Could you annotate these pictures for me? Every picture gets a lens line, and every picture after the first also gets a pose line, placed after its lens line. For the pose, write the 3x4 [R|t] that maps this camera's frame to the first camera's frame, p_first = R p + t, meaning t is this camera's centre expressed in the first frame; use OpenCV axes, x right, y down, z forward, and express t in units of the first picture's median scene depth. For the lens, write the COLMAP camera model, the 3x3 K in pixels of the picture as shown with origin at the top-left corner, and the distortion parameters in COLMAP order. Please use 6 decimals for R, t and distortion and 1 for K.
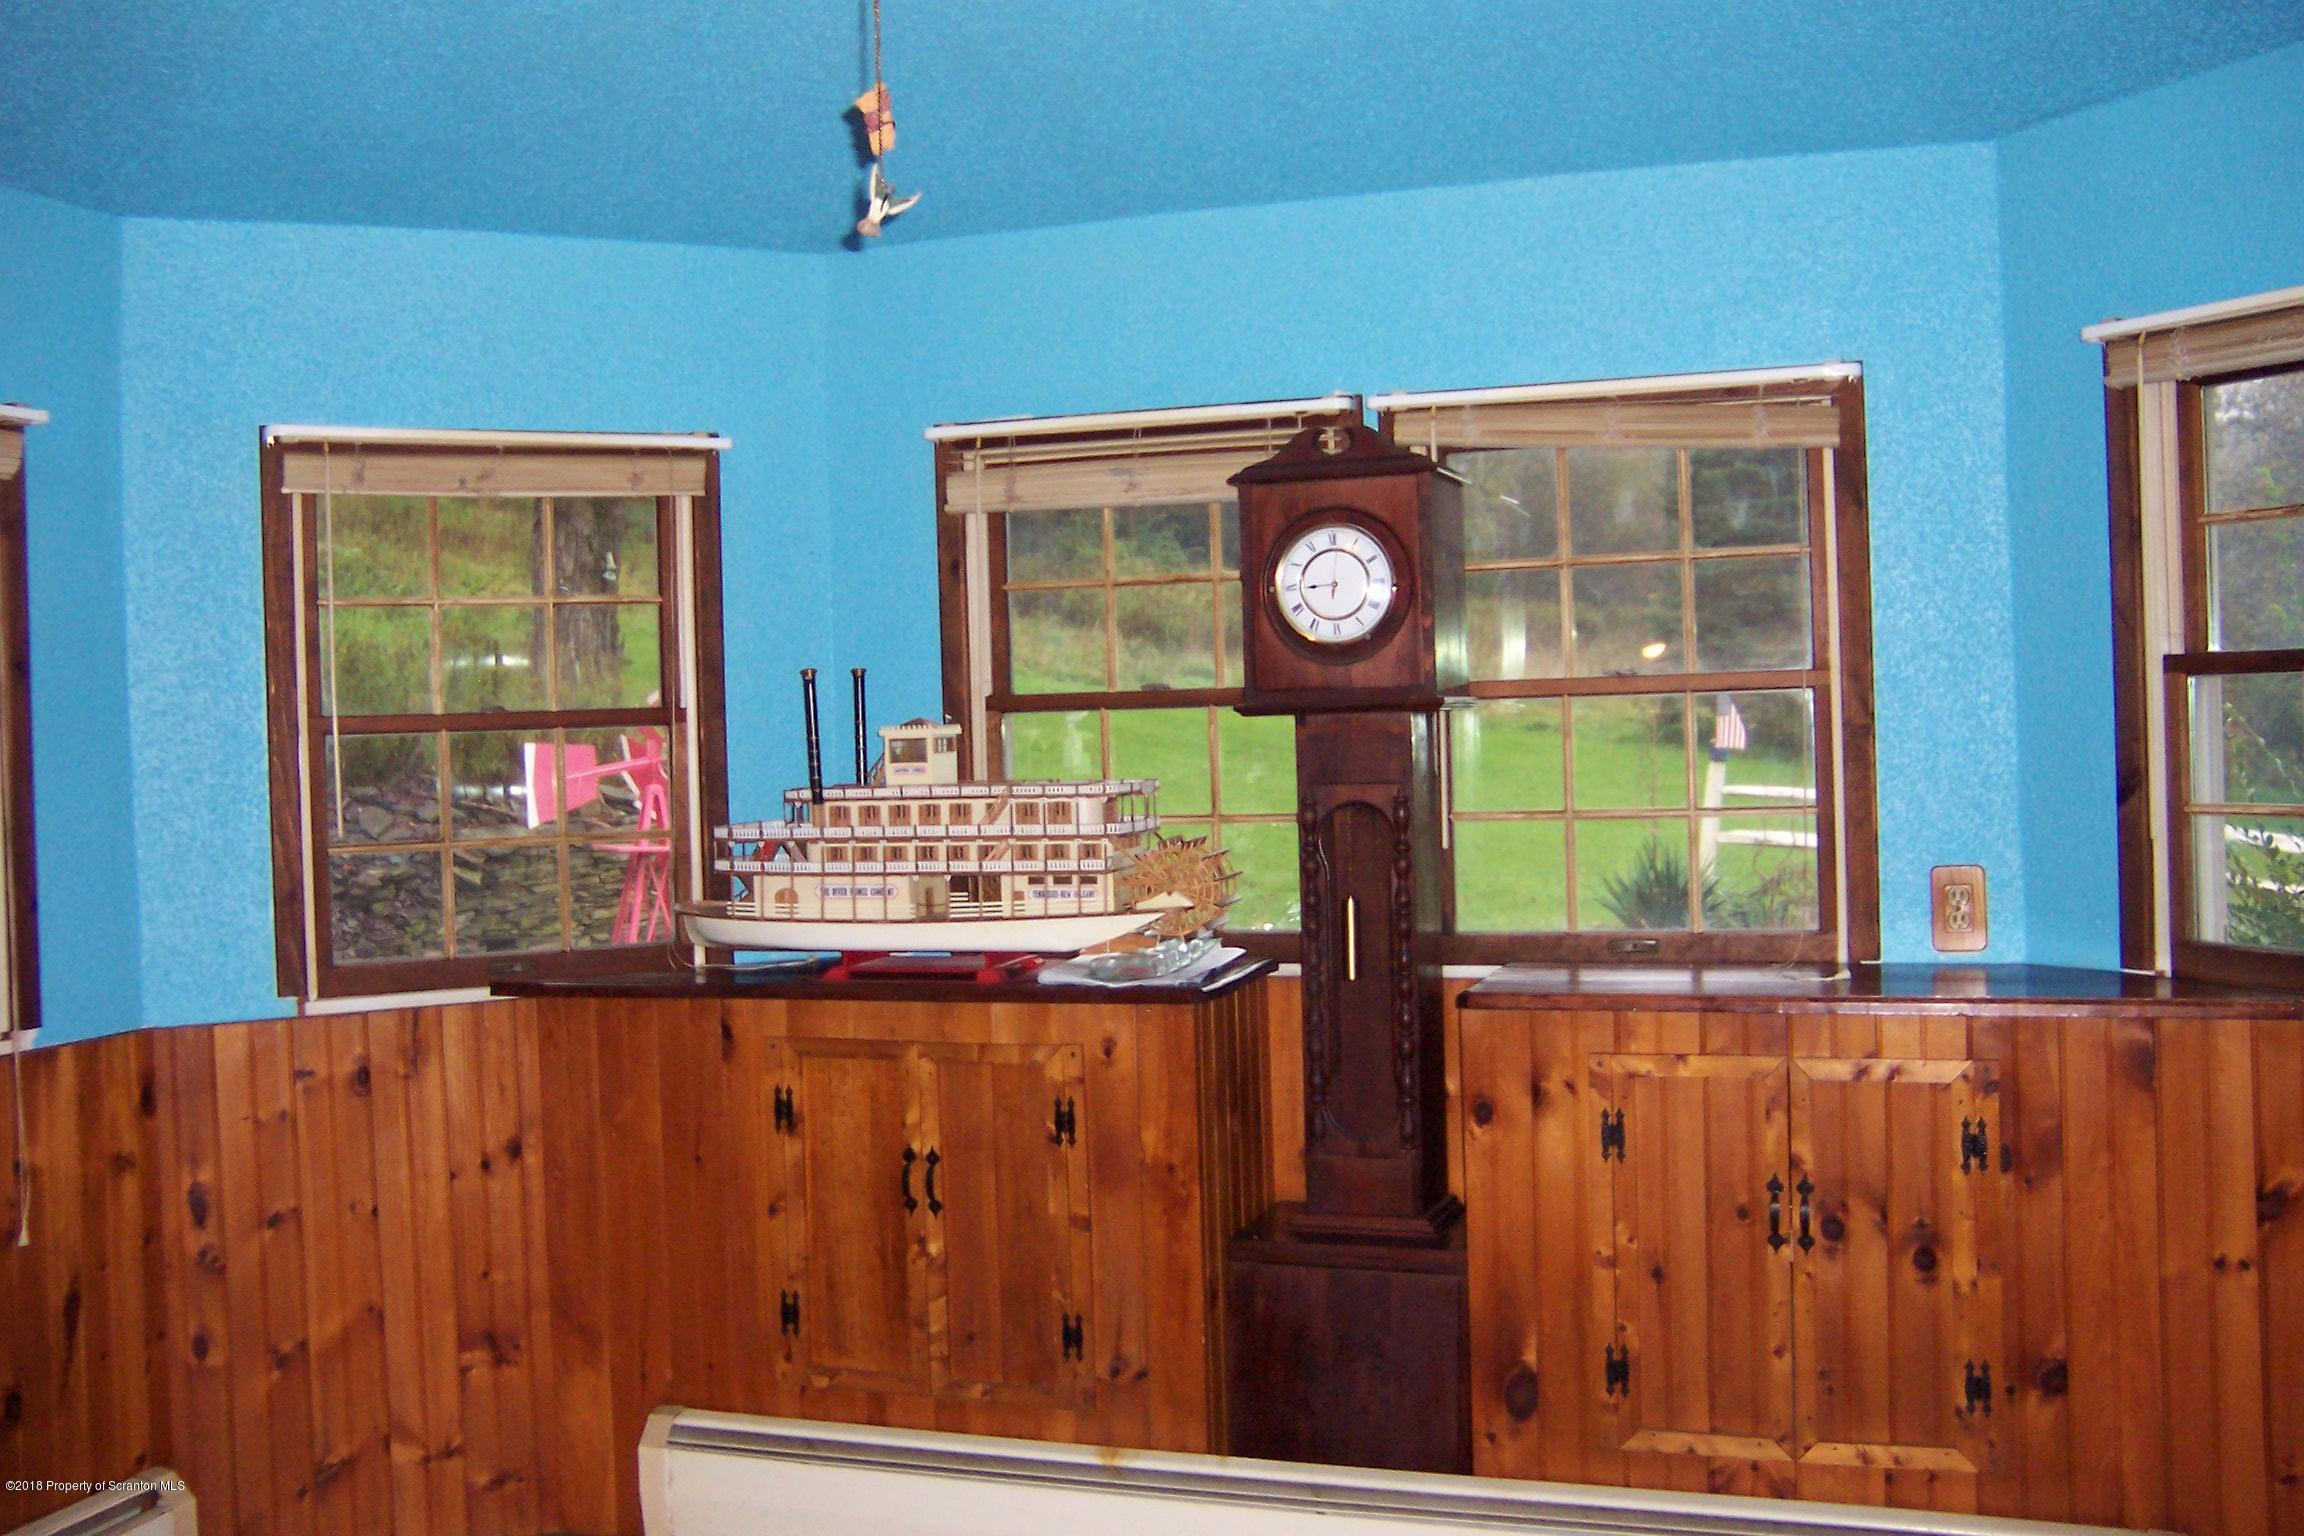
lens RADIAL K [[2302.8, 0, 1152.0], [0, 2302.8, 768.0], [0, 0, 1]] dist [0.003591, 0.007688]
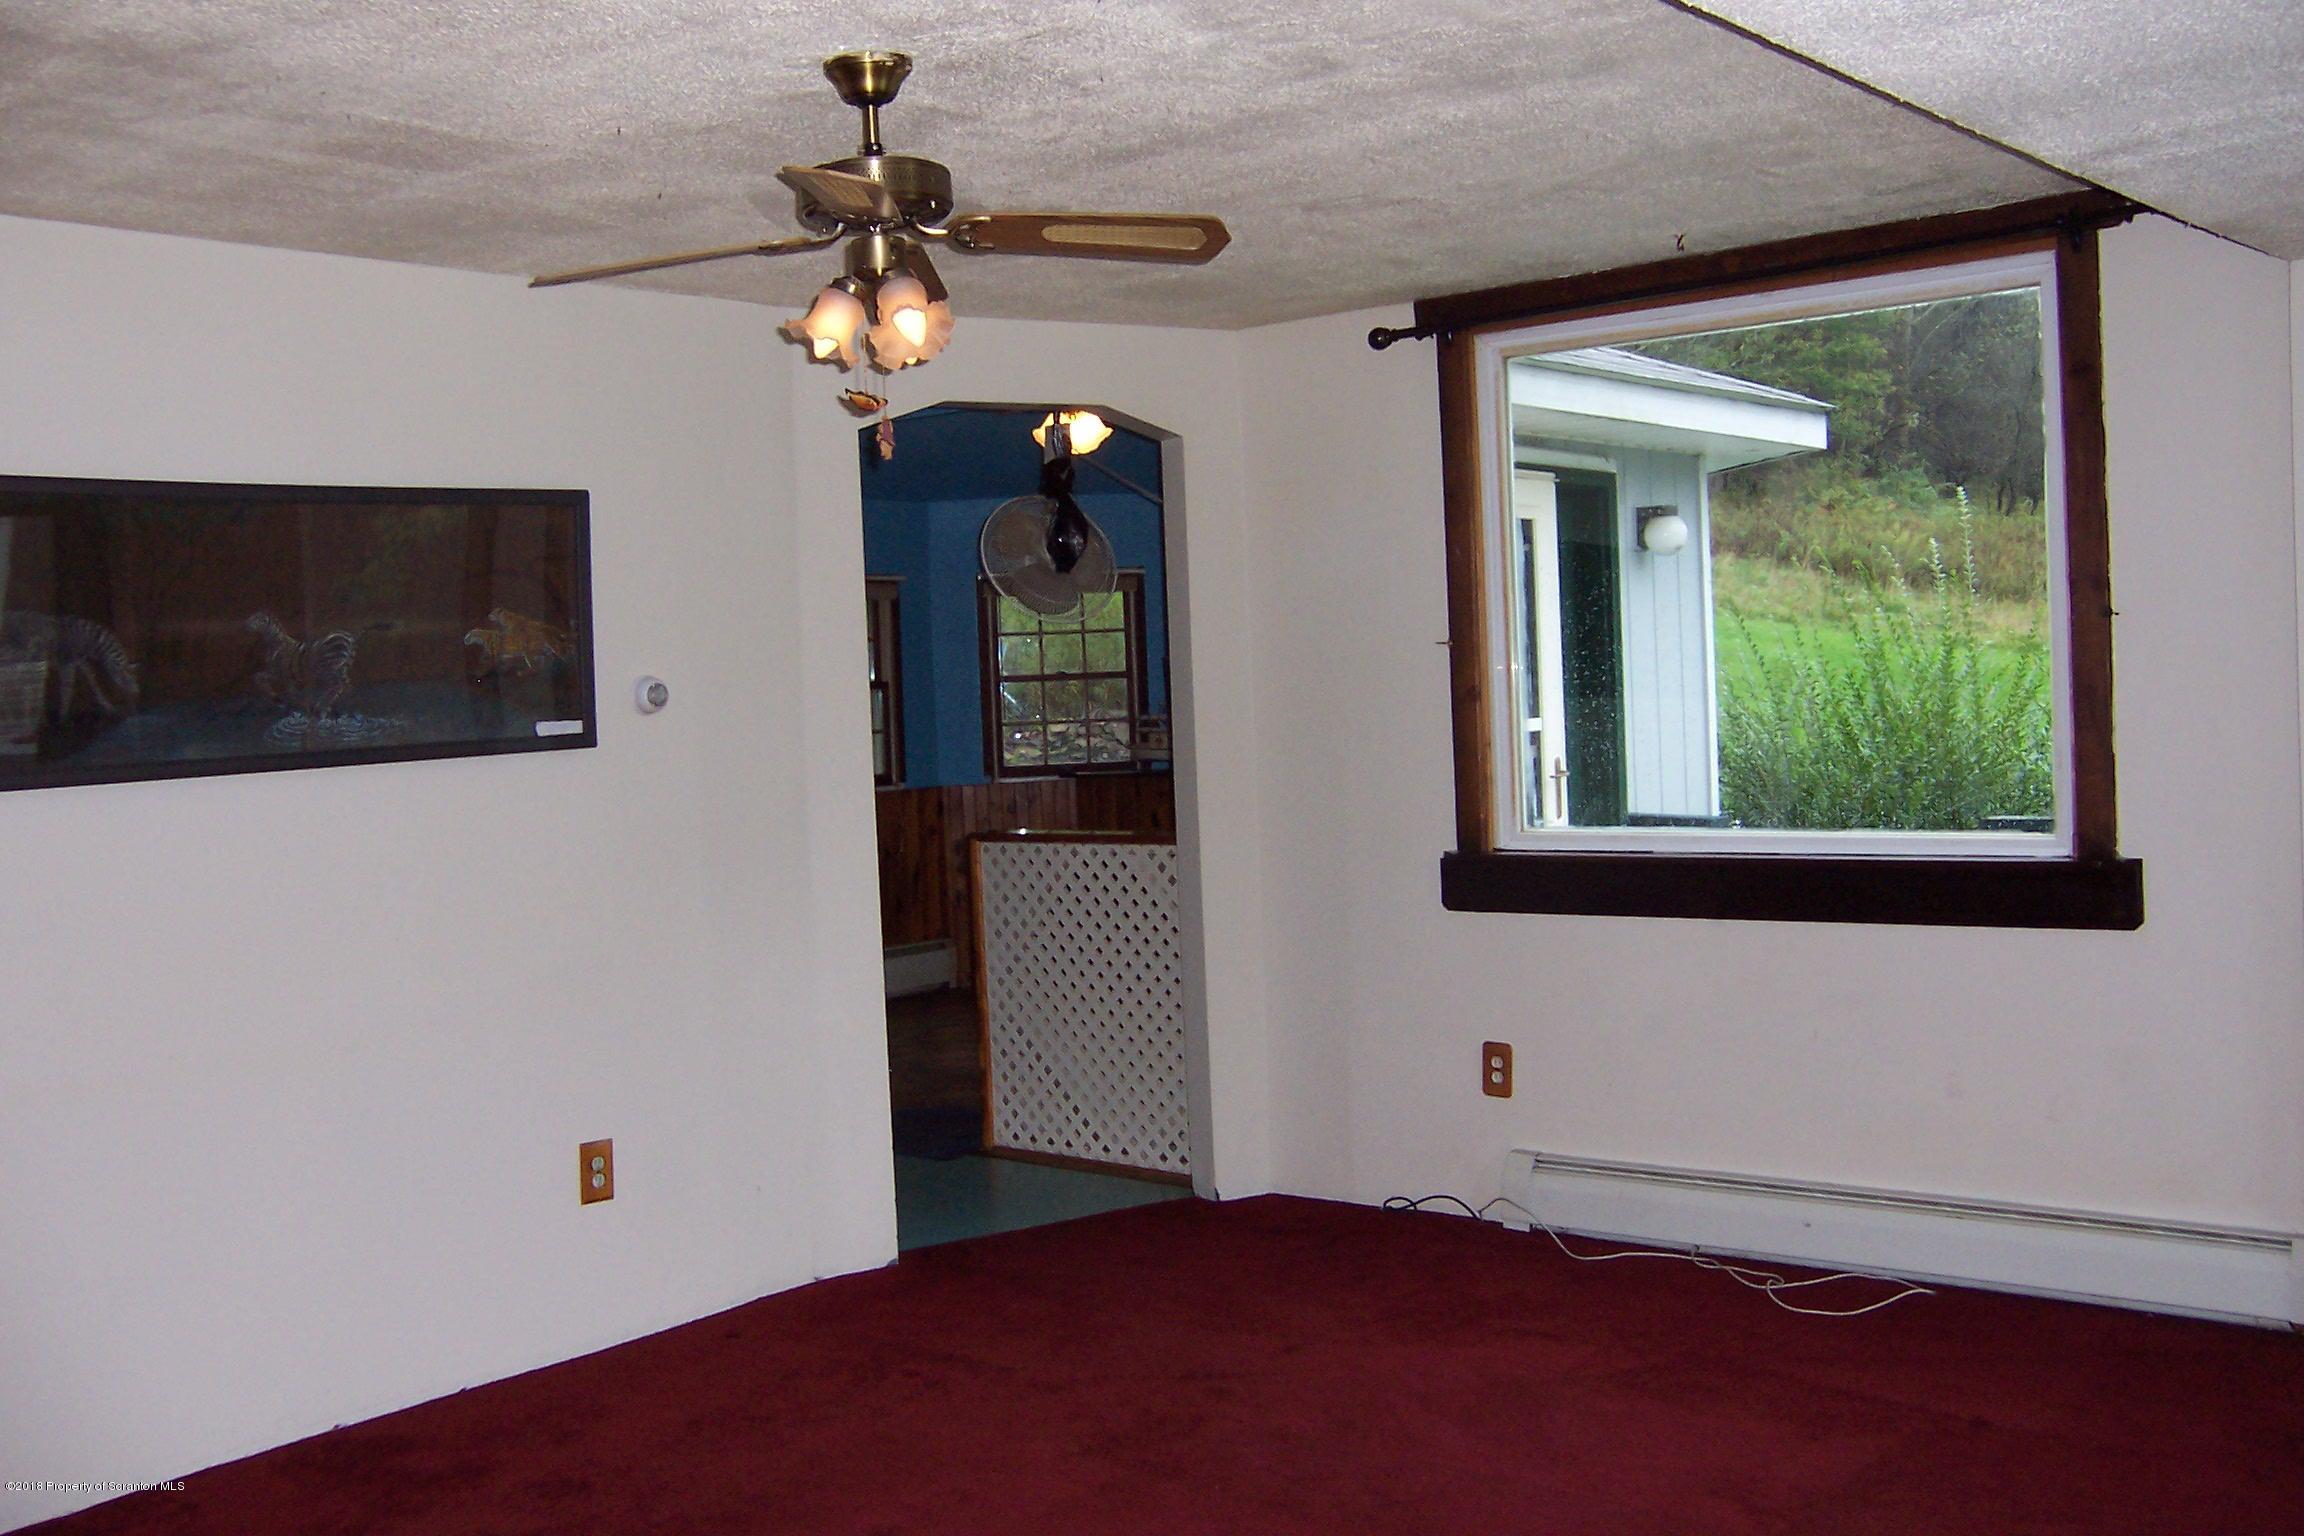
lens RADIAL K [[2302.8, 0, 1152.0], [0, 2302.8, 768.0], [0, 0, 1]] dist [0.003591, 0.007688]
pose [[0.938878, 0.004188, -0.344224, 0.788382], [0.005628, 0.999606, 0.027512, 0.015217], [0.344203, -0.027768, 0.938485, -1.577779]]
